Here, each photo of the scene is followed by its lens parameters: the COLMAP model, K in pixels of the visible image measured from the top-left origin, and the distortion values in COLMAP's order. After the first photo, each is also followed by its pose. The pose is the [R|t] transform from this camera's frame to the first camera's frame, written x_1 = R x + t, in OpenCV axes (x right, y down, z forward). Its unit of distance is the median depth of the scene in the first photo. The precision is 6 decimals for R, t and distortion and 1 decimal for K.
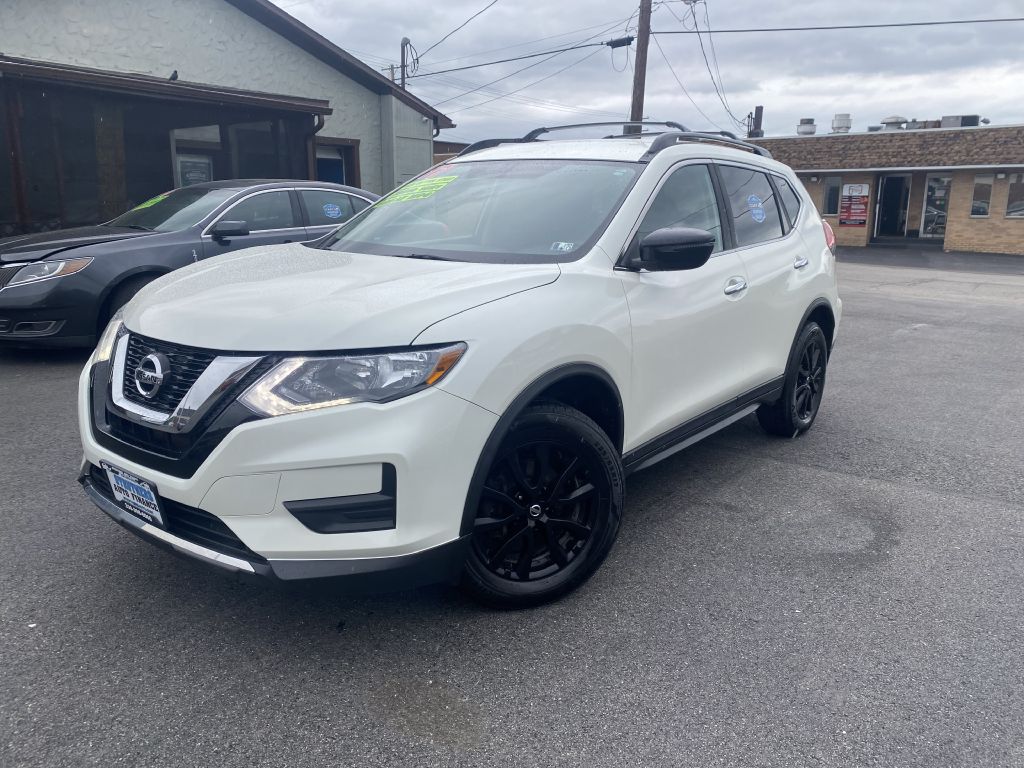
lens RADIAL K [[781.8, 0, 516.7], [0, 781.8, 382.0], [0, 0, 1]] dist [0.010640, 0.000081]
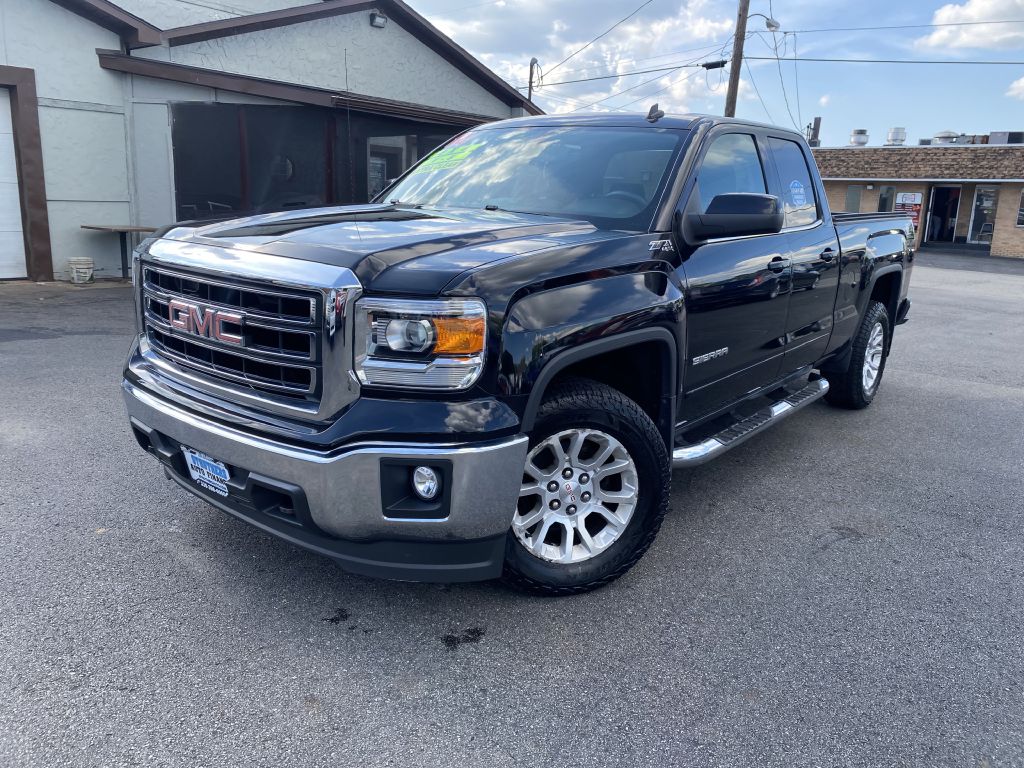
lens RADIAL K [[781.8, 0, 513.7], [0, 781.8, 376.8], [0, 0, 1]] dist [0.010640, 0.000081]
pose [[0.999124, 0.034480, -0.023732, -0.088168], [-0.034448, 0.999405, 0.001781, 0.021205], [0.023779, -0.000962, 0.999717, -0.109911]]
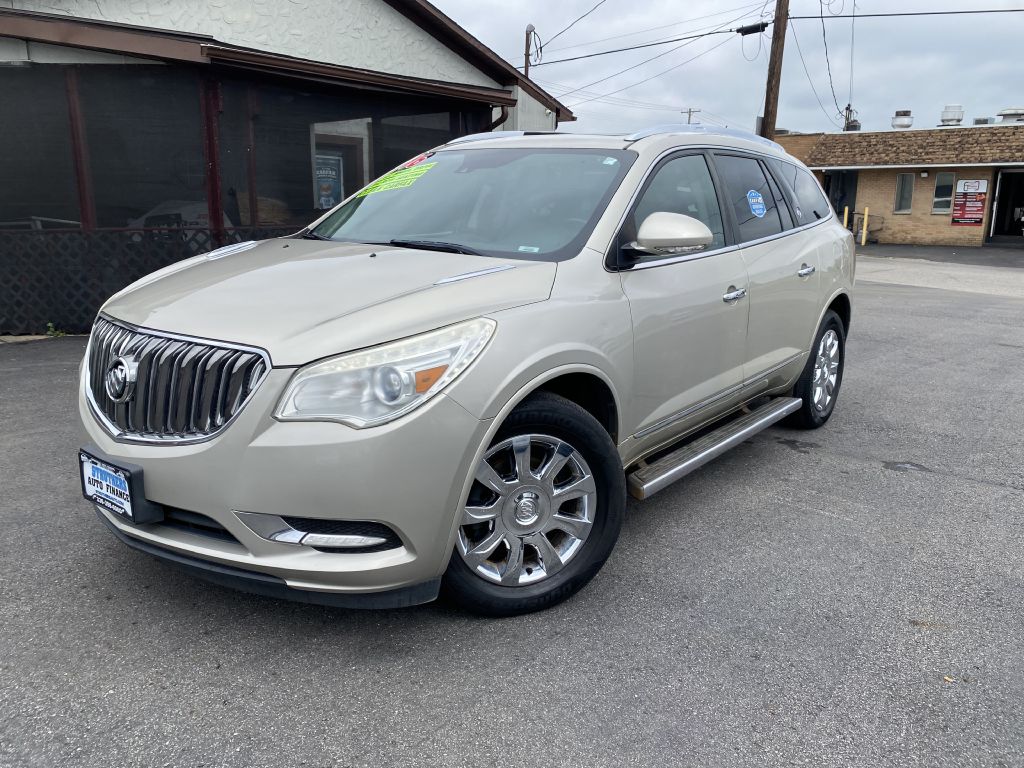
lens RADIAL K [[781.8, 0, 511.4], [0, 781.8, 376.2], [0, 0, 1]] dist [0.010640, 0.000081]
pose [[0.999163, 0.010774, -0.039458, -0.084831], [-0.010761, 0.999942, 0.000542, -0.013702], [0.039462, -0.000117, 0.999221, 0.043964]]
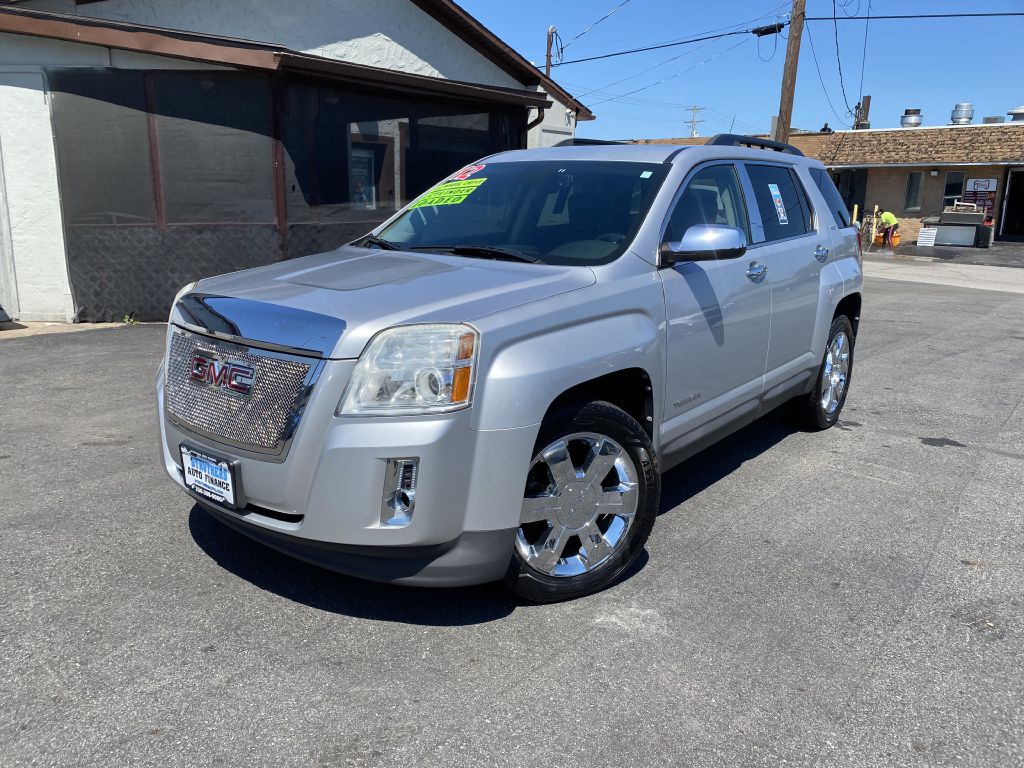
lens RADIAL K [[781.8, 0, 500.5], [0, 781.8, 376.6], [0, 0, 1]] dist [0.010640, 0.000081]
pose [[0.998482, 0.017625, -0.052182, -0.101625], [-0.017349, 0.999833, 0.005731, -0.009967], [0.052274, -0.004817, 0.998621, 0.024453]]
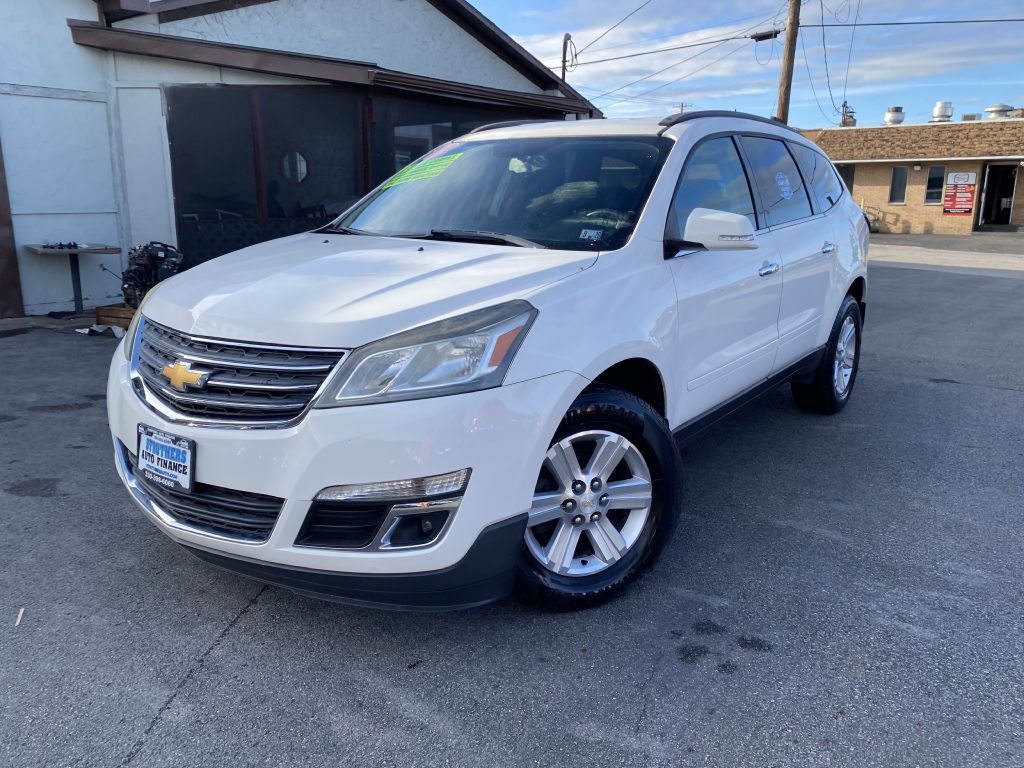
lens RADIAL K [[781.8, 0, 508.0], [0, 781.8, 376.9], [0, 0, 1]] dist [0.010640, 0.000081]
pose [[0.999643, 0.002766, -0.026566, -0.131613], [-0.002533, 0.999958, 0.008806, 0.001817], [0.026589, -0.008735, 0.999608, -0.024521]]
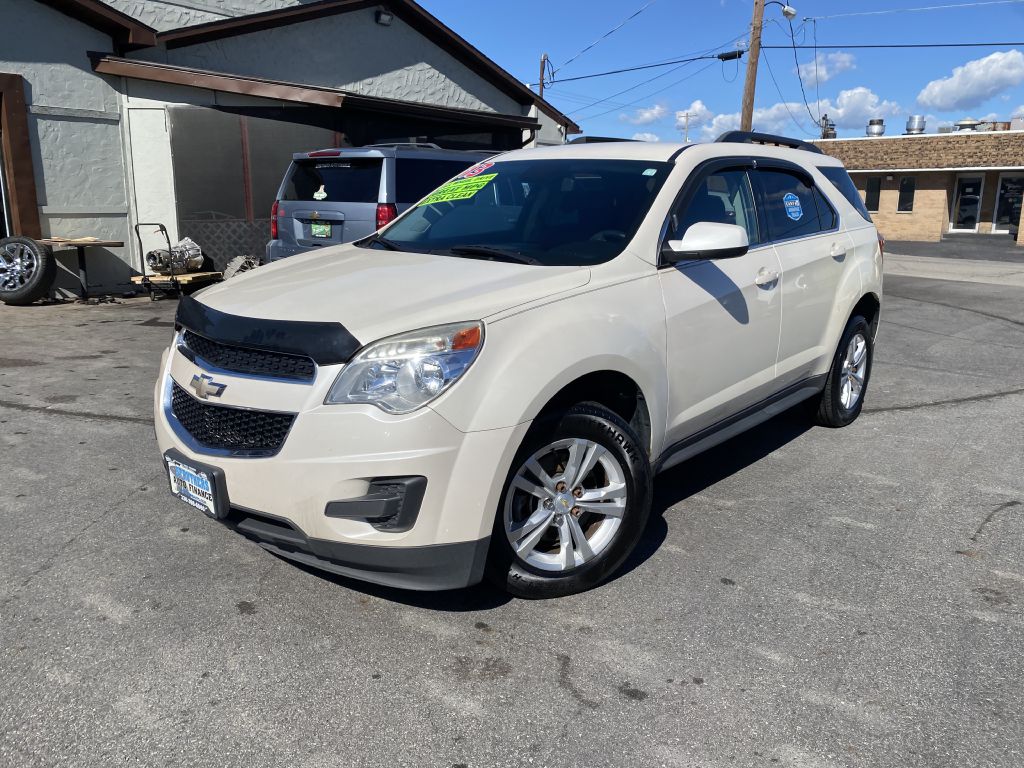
lens RADIAL K [[781.8, 0, 517.5], [0, 781.8, 379.2], [0, 0, 1]] dist [0.010640, 0.000081]
pose [[0.999415, 0.009457, -0.032875, -0.095796], [-0.009375, 0.999953, 0.002639, 0.016388], [0.032898, -0.002330, 0.999456, -0.084849]]
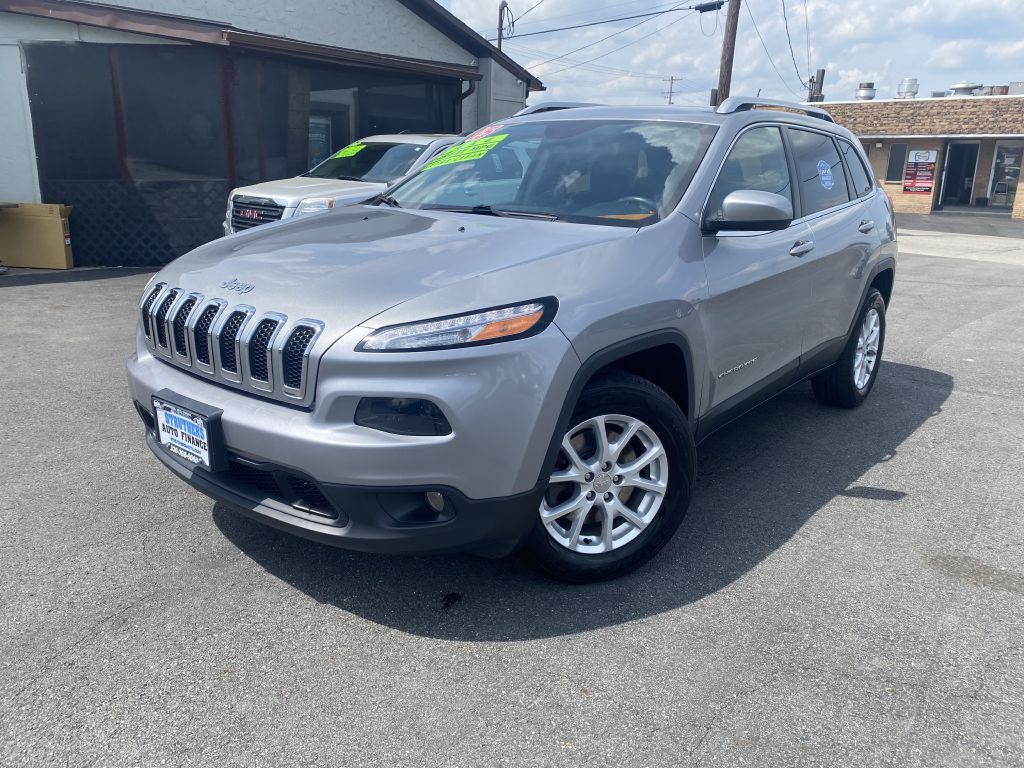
lens RADIAL K [[781.8, 0, 500.9], [0, 781.8, 376.4], [0, 0, 1]] dist [0.010640, 0.000081]
pose [[0.999300, 0.021723, -0.030445, -0.071405], [-0.020478, 0.998964, 0.040650, 0.004464], [0.031297, -0.039998, 0.998710, -0.024648]]
